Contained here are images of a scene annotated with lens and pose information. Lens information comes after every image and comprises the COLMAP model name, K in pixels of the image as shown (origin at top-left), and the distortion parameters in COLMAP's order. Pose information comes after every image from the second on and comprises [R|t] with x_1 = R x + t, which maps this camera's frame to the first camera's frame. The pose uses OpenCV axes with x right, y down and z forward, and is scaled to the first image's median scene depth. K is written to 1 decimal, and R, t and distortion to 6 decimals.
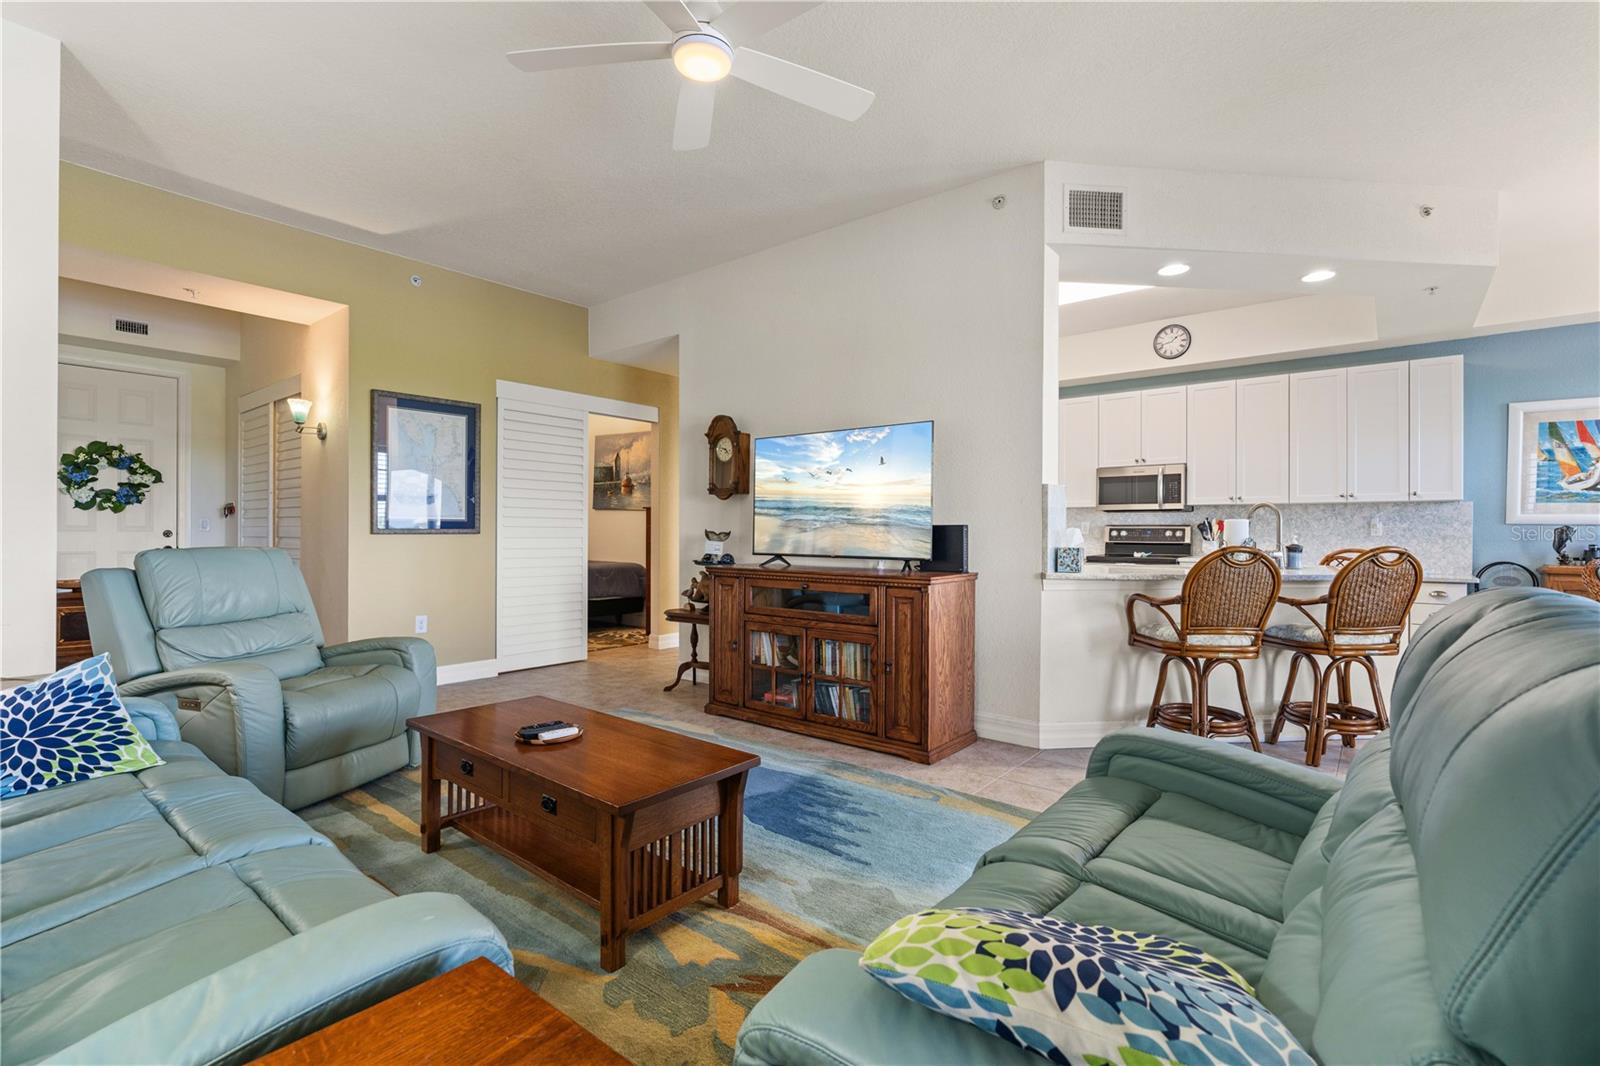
lens RADIAL K [[722.5, 0, 805.7], [0, 722.5, 531.6], [0, 0, 1]] dist [-0.006635, 0.001536]
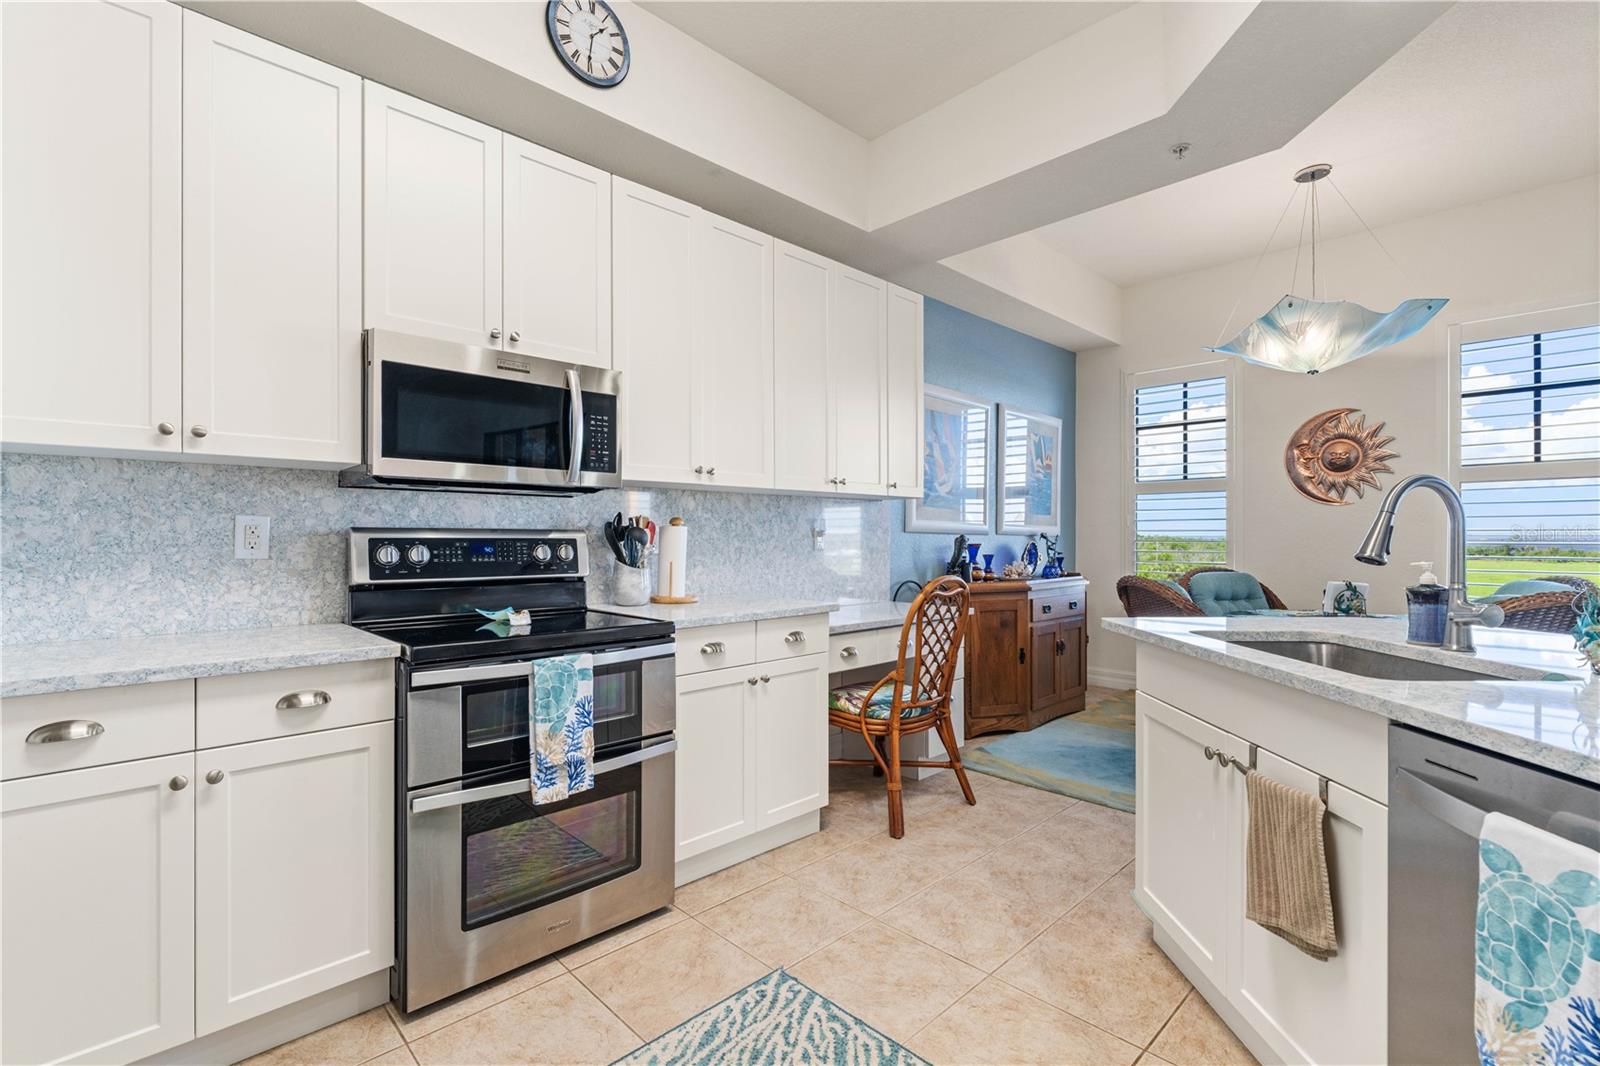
lens RADIAL K [[722.5, 0, 798.9], [0, 722.5, 537.4], [0, 0, 1]] dist [-0.006635, 0.001536]
pose [[0.121482, -0.004799, 0.992582, 0.177317], [0.000903, 0.999988, 0.004725, -0.008372], [-0.992593, 0.000322, 0.121485, 0.996942]]
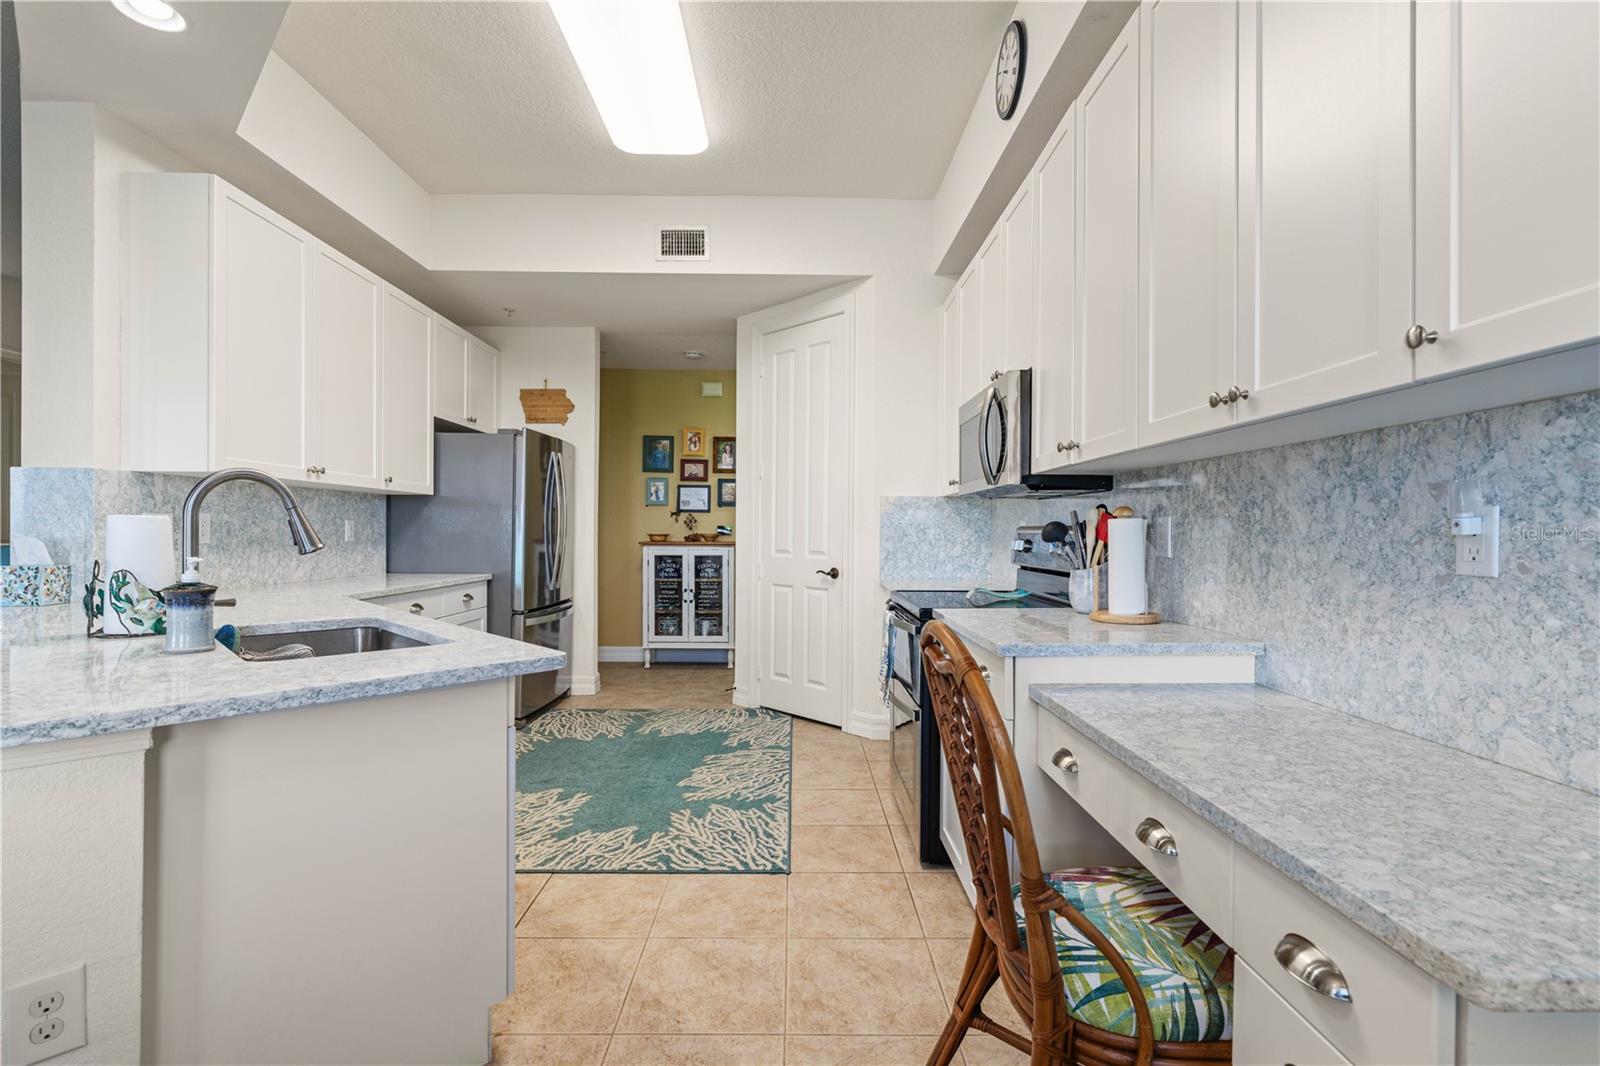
lens RADIAL K [[722.5, 0, 801.7], [0, 722.5, 534.5], [0, 0, 1]] dist [-0.006635, 0.001536]
pose [[0.634893, 0.001488, -0.772599, 0.876931], [-0.002577, 0.999997, -0.000191, -0.005044], [0.772596, 0.002112, 0.634895, 0.770129]]
